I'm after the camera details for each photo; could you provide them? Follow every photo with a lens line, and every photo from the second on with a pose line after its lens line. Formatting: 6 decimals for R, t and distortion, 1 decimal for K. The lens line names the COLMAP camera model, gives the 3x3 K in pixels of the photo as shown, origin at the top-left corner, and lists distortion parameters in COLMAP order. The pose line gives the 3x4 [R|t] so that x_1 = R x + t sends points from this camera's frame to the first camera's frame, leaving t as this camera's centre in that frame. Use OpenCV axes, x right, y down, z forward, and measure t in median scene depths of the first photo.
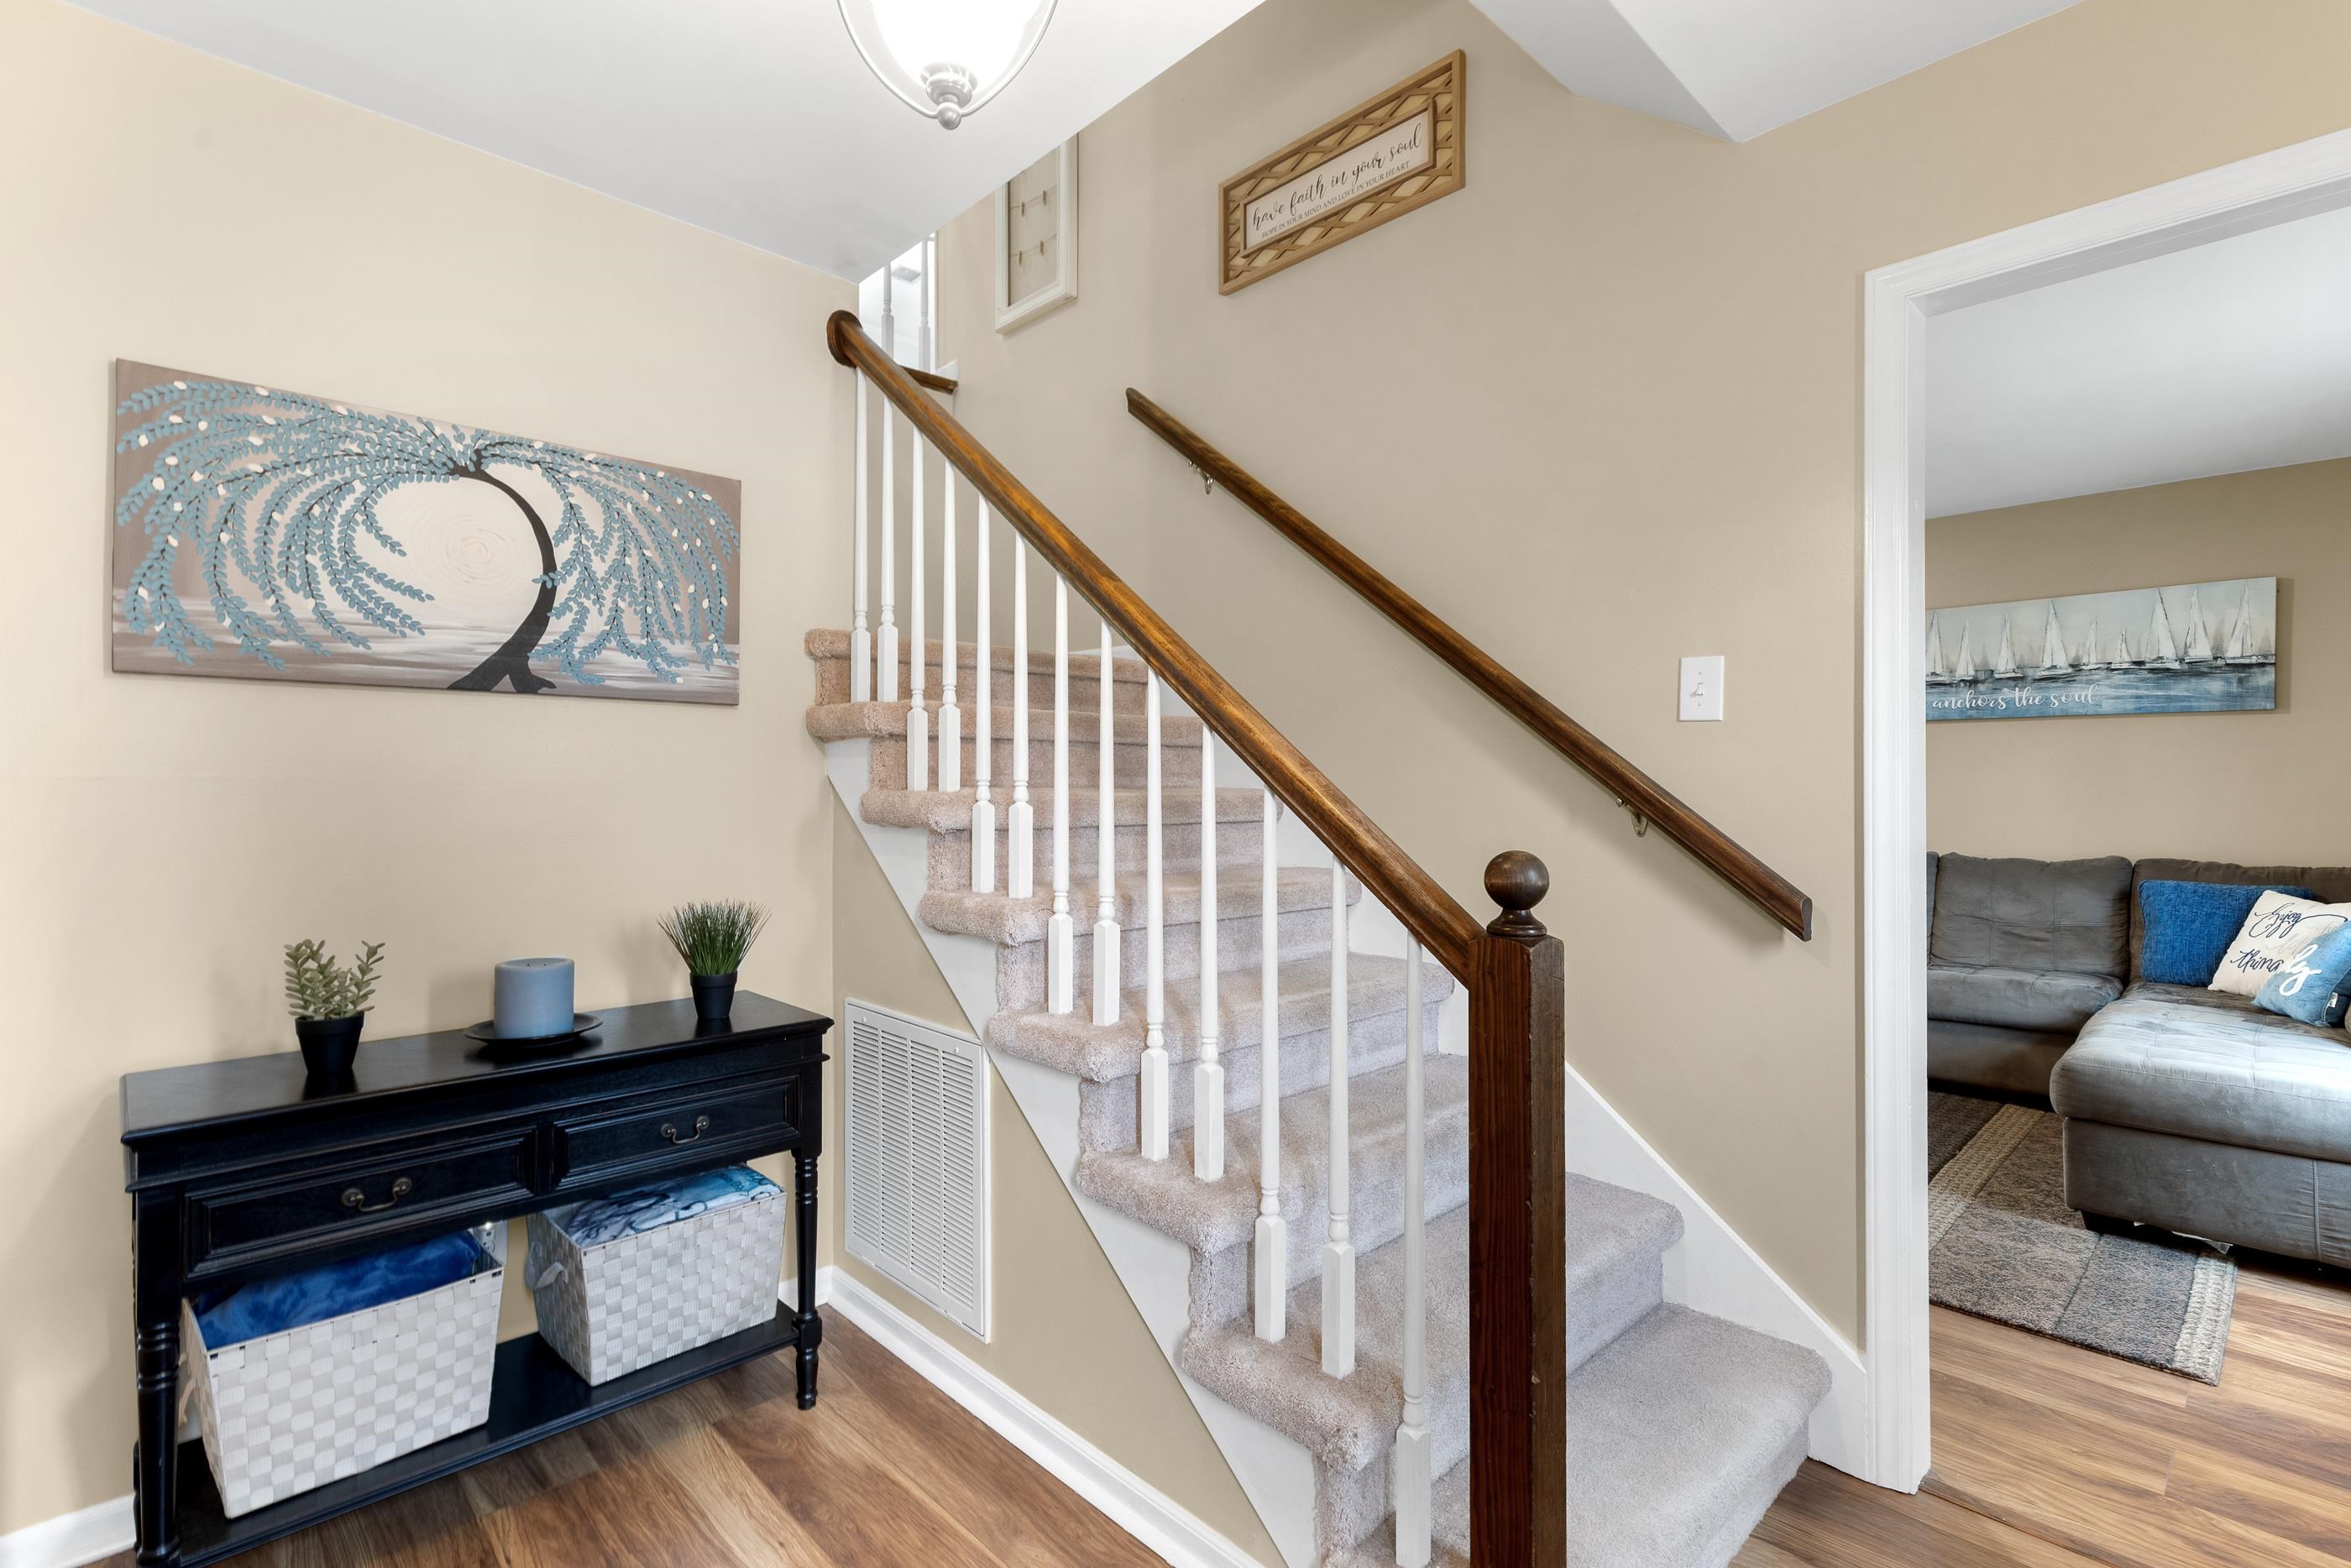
lens RADIAL K [[1108.2, 0, 1176.7], [0, 1108.2, 783.1], [0, 0, 1]] dist [-0.006050, -0.000254]
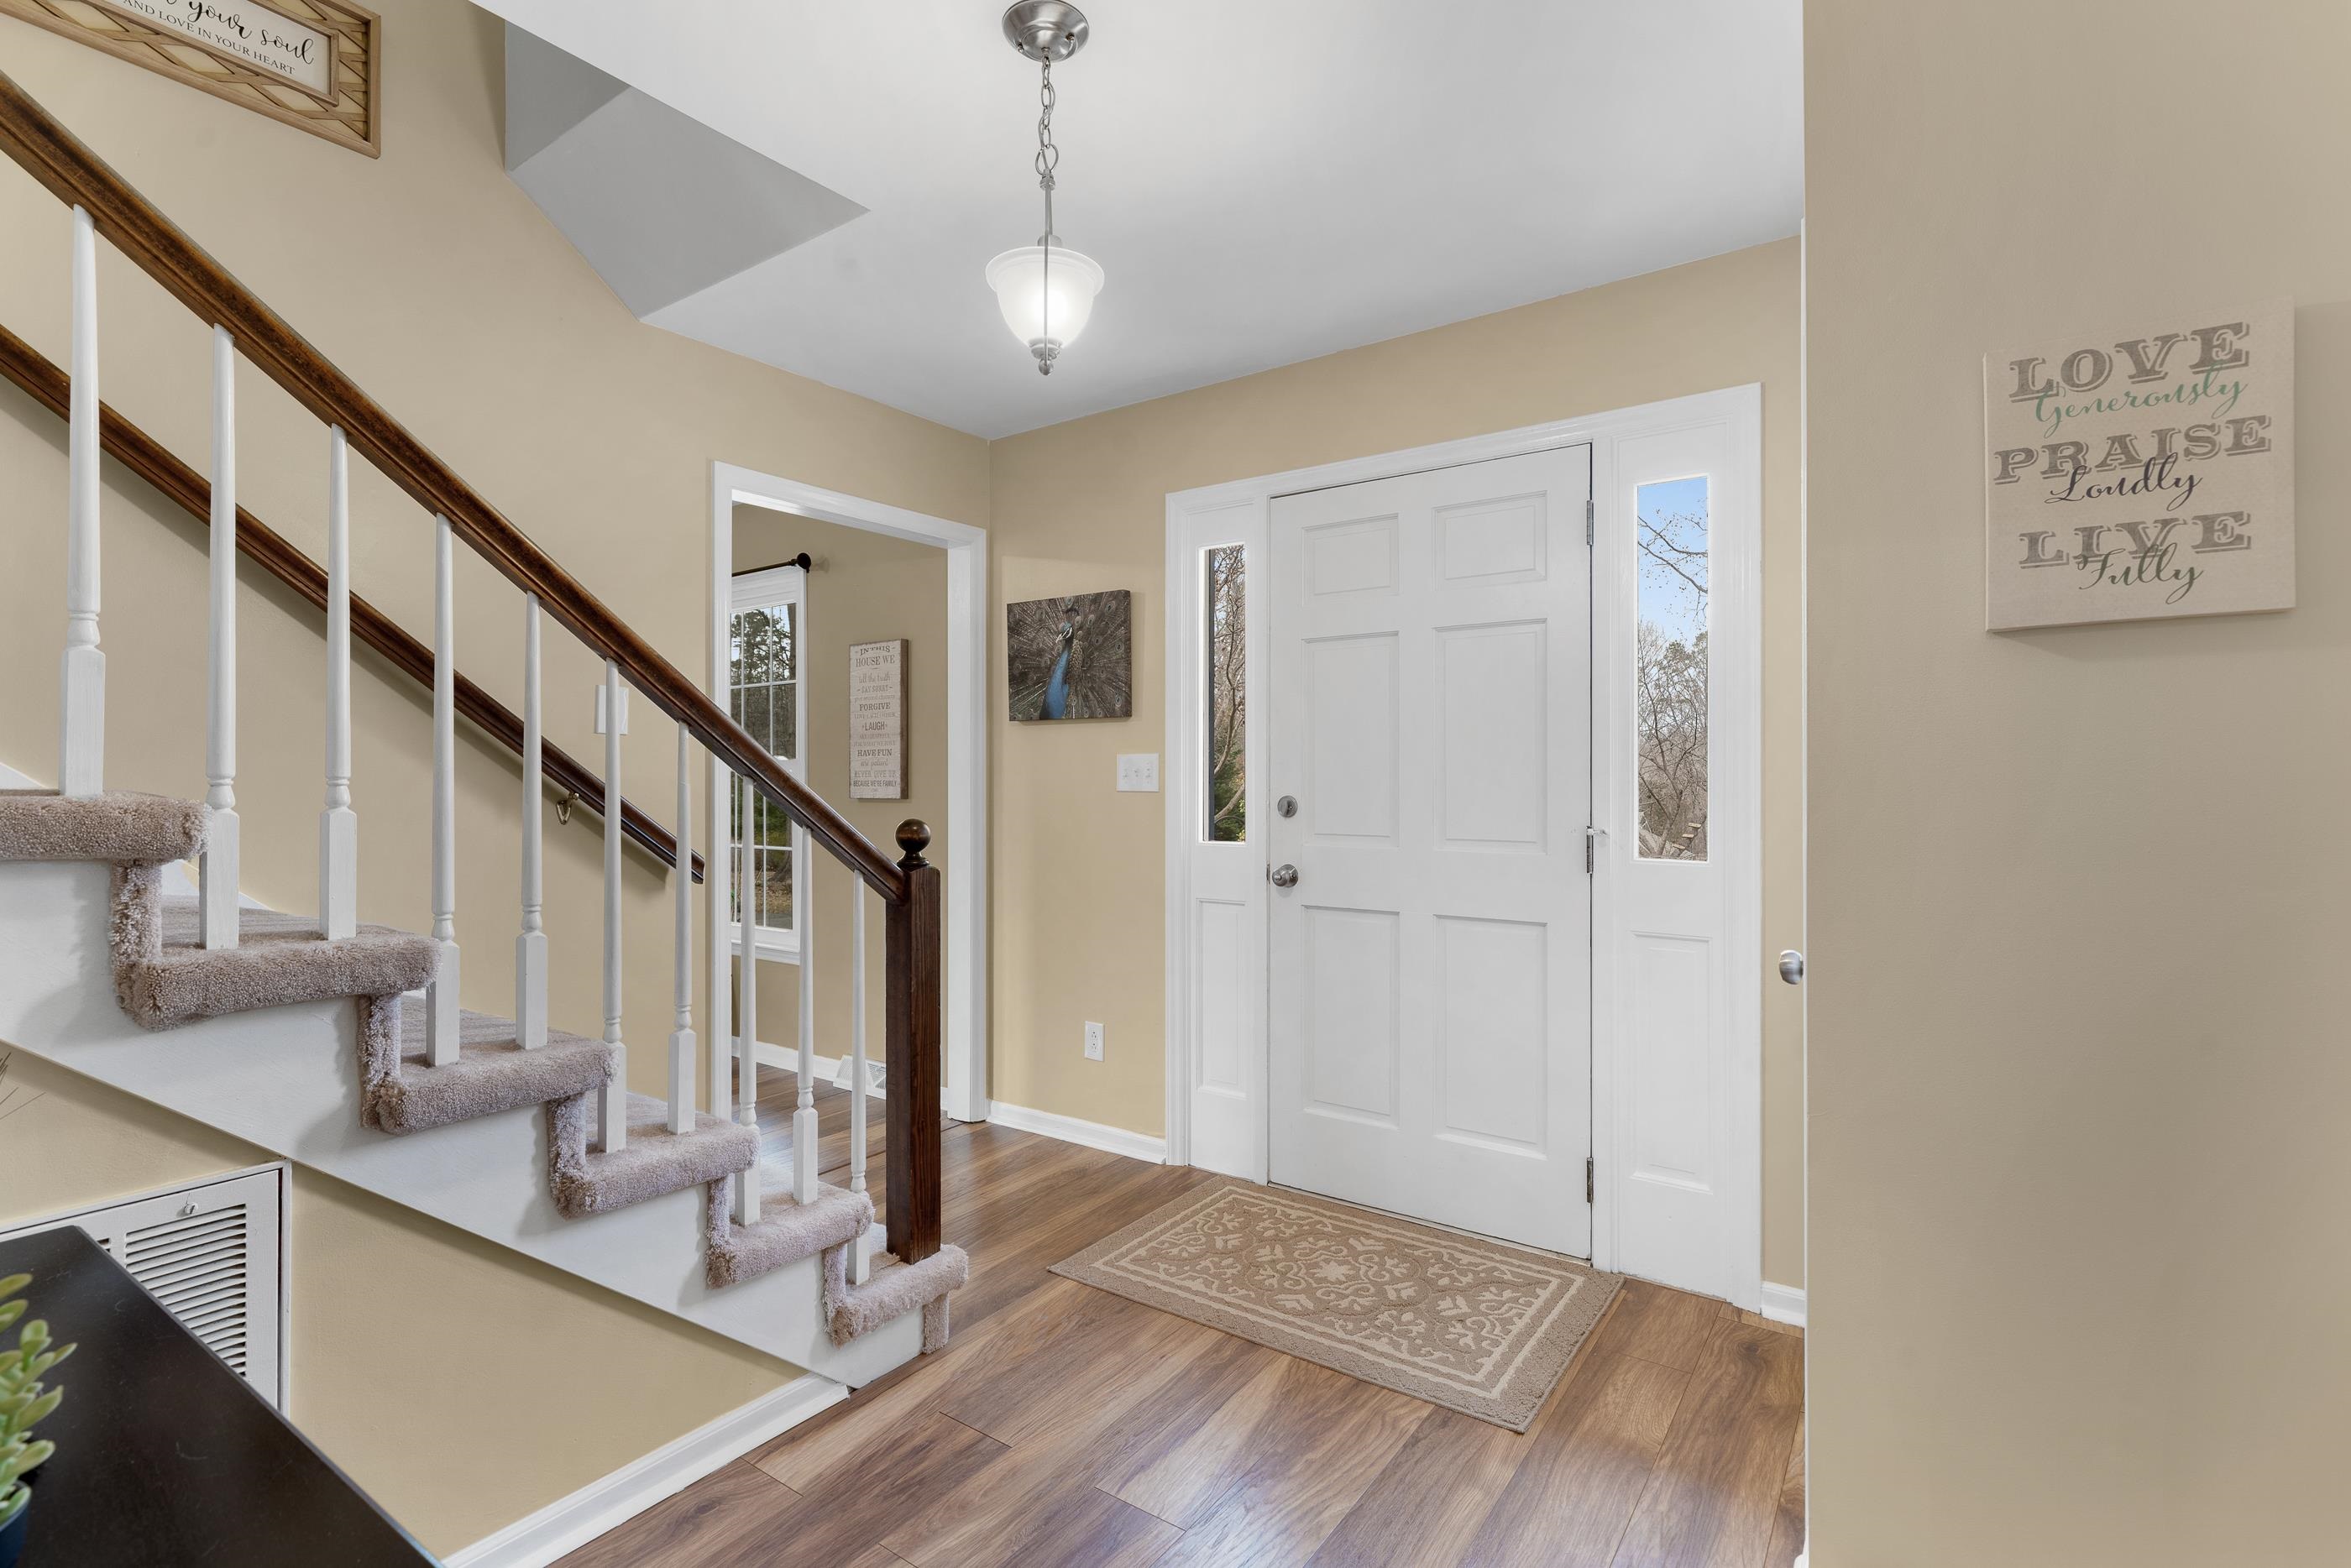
lens RADIAL K [[1108.2, 0, 1175.7], [0, 1108.2, 786.0], [0, 0, 1]] dist [-0.006050, -0.000254]
pose [[-0.187572, 0.001466, 0.982250, -1.063243], [-0.010788, 0.999935, -0.003552, 0.006683], [-0.982192, -0.011263, -0.187544, 0.633733]]
